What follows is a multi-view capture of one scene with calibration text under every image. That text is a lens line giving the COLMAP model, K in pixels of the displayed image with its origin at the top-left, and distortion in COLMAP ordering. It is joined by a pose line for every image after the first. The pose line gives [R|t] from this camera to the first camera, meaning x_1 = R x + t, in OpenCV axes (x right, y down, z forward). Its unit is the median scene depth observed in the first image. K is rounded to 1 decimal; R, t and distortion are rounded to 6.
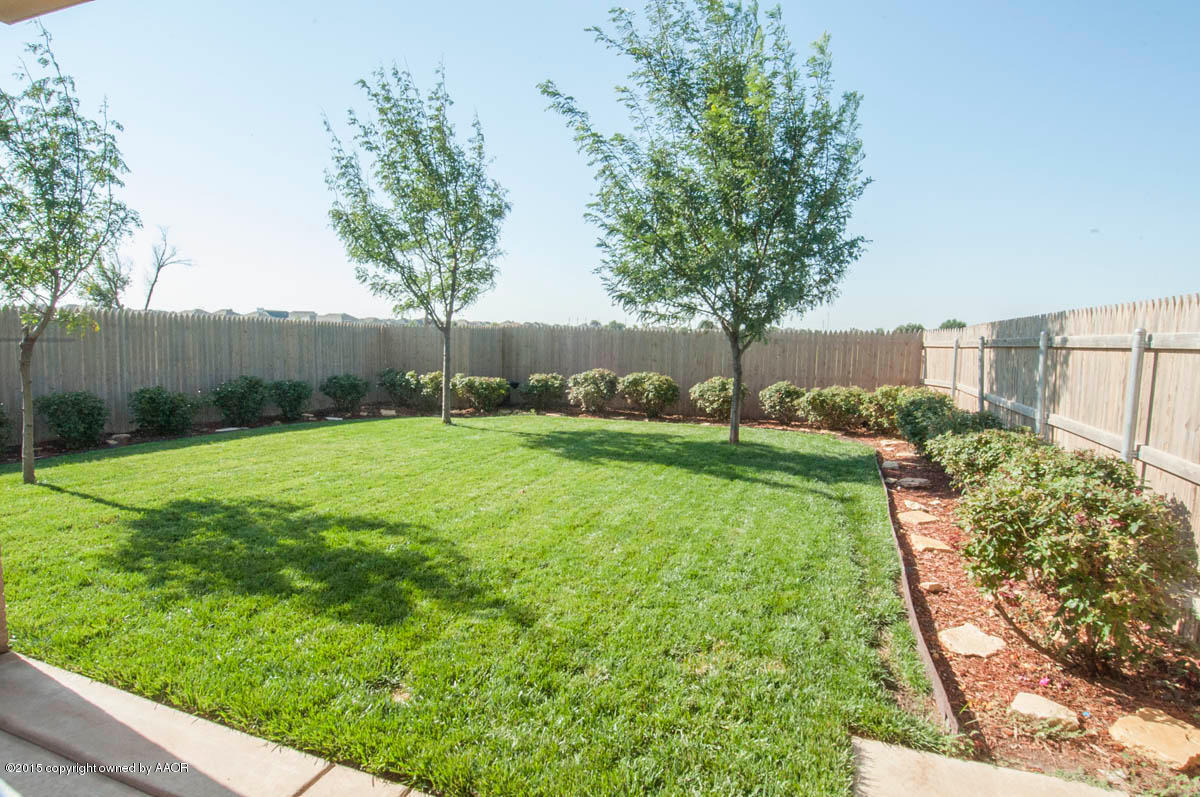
lens RADIAL K [[626.8, 0, 605.6], [0, 626.8, 389.1], [0, 0, 1]] dist [0.054783, -0.057594]
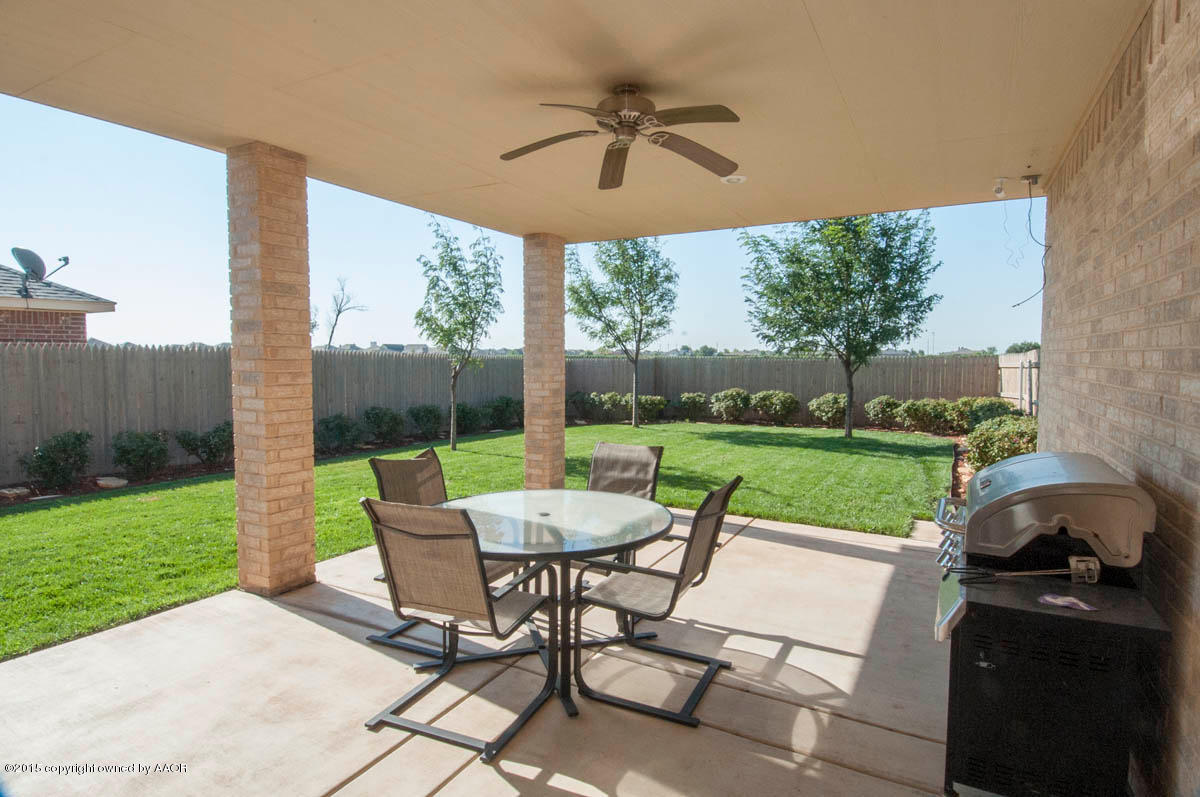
lens RADIAL K [[626.8, 0, 605.6], [0, 626.8, 389.1], [0, 0, 1]] dist [0.054783, -0.057594]
pose [[0.989830, -0.013673, -0.141600, -0.115921], [0.007836, 0.999100, -0.041695, 0.027130], [0.142043, 0.040162, 0.989045, -0.423825]]
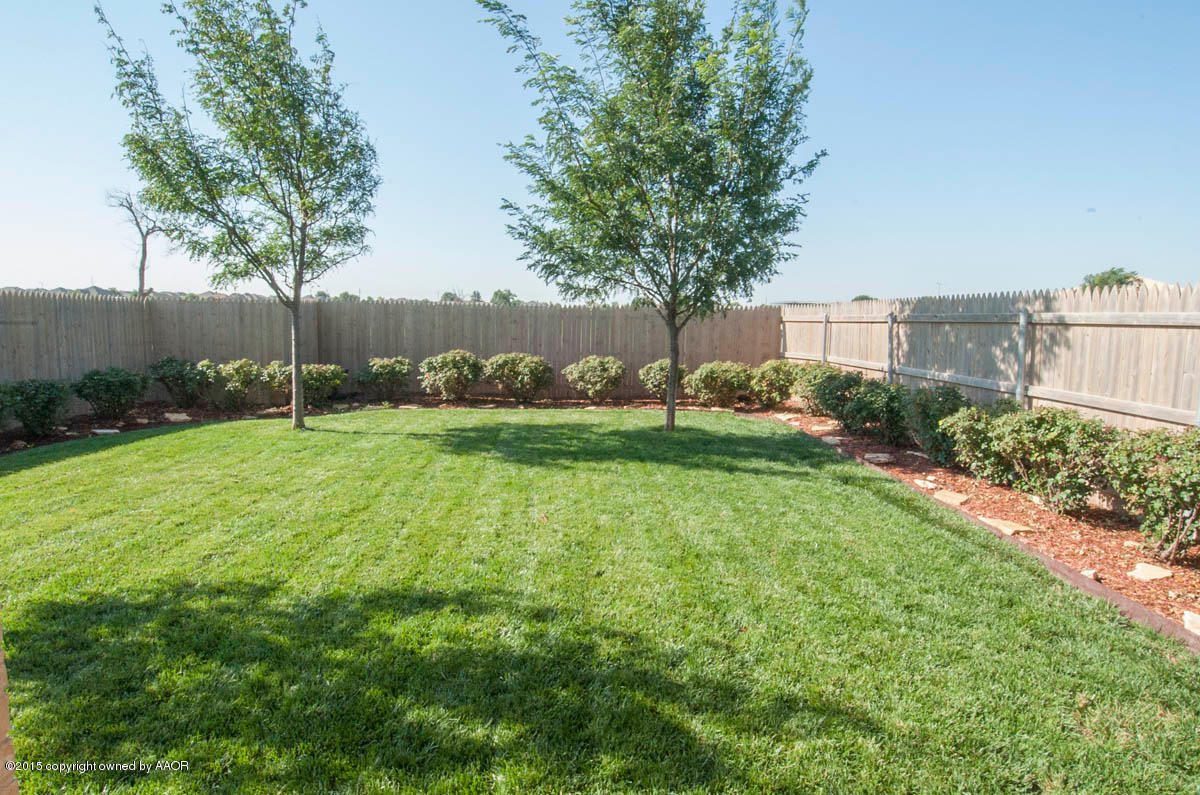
lens RADIAL K [[647.1, 0, 588.7], [0, 647.1, 377.7], [0, 0, 1]] dist [0.040560, -0.047845]
pose [[0.931254, -0.041935, 0.361949, -0.207014], [0.034164, 0.999028, 0.027846, -0.016796], [-0.362765, -0.013566, 0.931782, 0.134836]]
